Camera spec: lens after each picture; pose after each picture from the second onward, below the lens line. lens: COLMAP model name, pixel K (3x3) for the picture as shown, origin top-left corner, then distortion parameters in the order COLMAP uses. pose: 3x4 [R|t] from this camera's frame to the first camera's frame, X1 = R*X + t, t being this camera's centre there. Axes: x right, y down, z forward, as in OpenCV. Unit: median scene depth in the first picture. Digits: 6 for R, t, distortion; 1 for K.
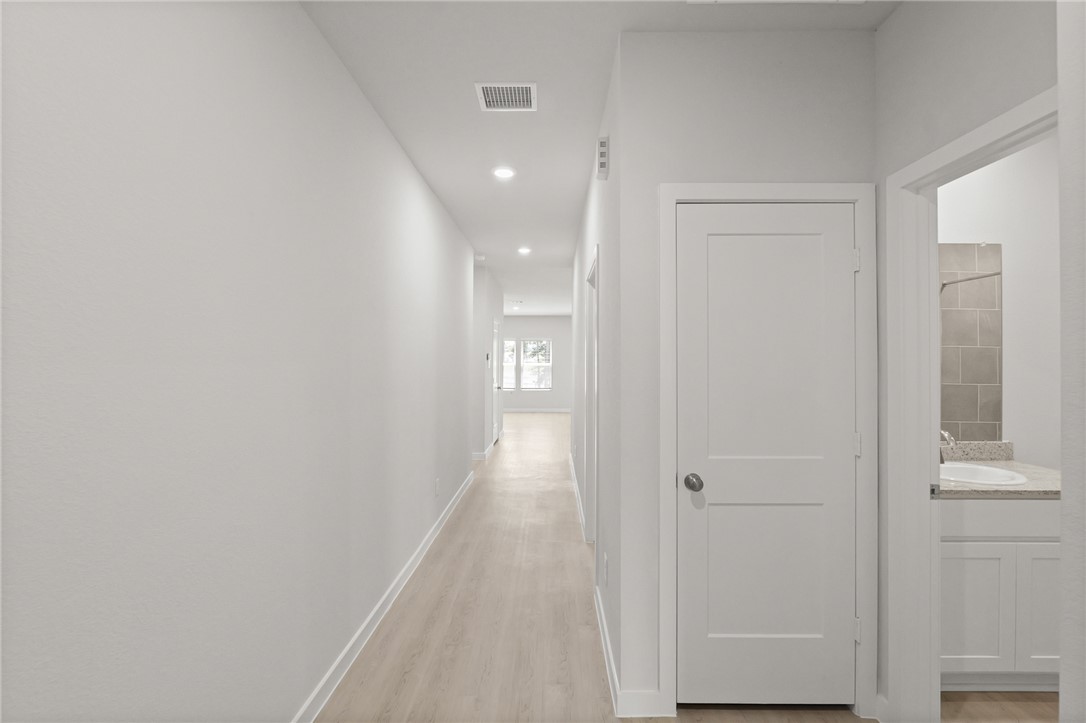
lens RADIAL K [[452.3, 0, 545.4], [0, 452.3, 362.3], [0, 0, 1]] dist [-0.000850, 0.000015]
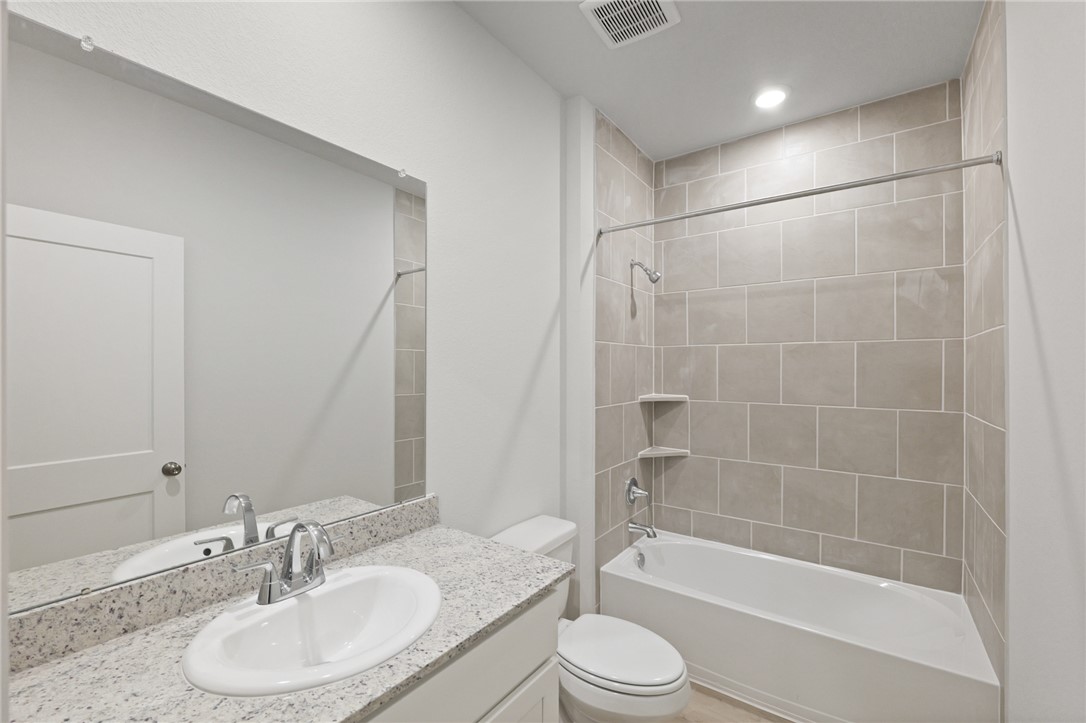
lens RADIAL K [[452.3, 0, 543.5], [0, 452.3, 366.6], [0, 0, 1]] dist [-0.000850, 0.000015]
pose [[0.580271, 0.004891, 0.814409, 0.592184], [-0.006375, 0.999979, -0.001463, -0.007805], [-0.814398, -0.004343, 0.580290, 0.501068]]
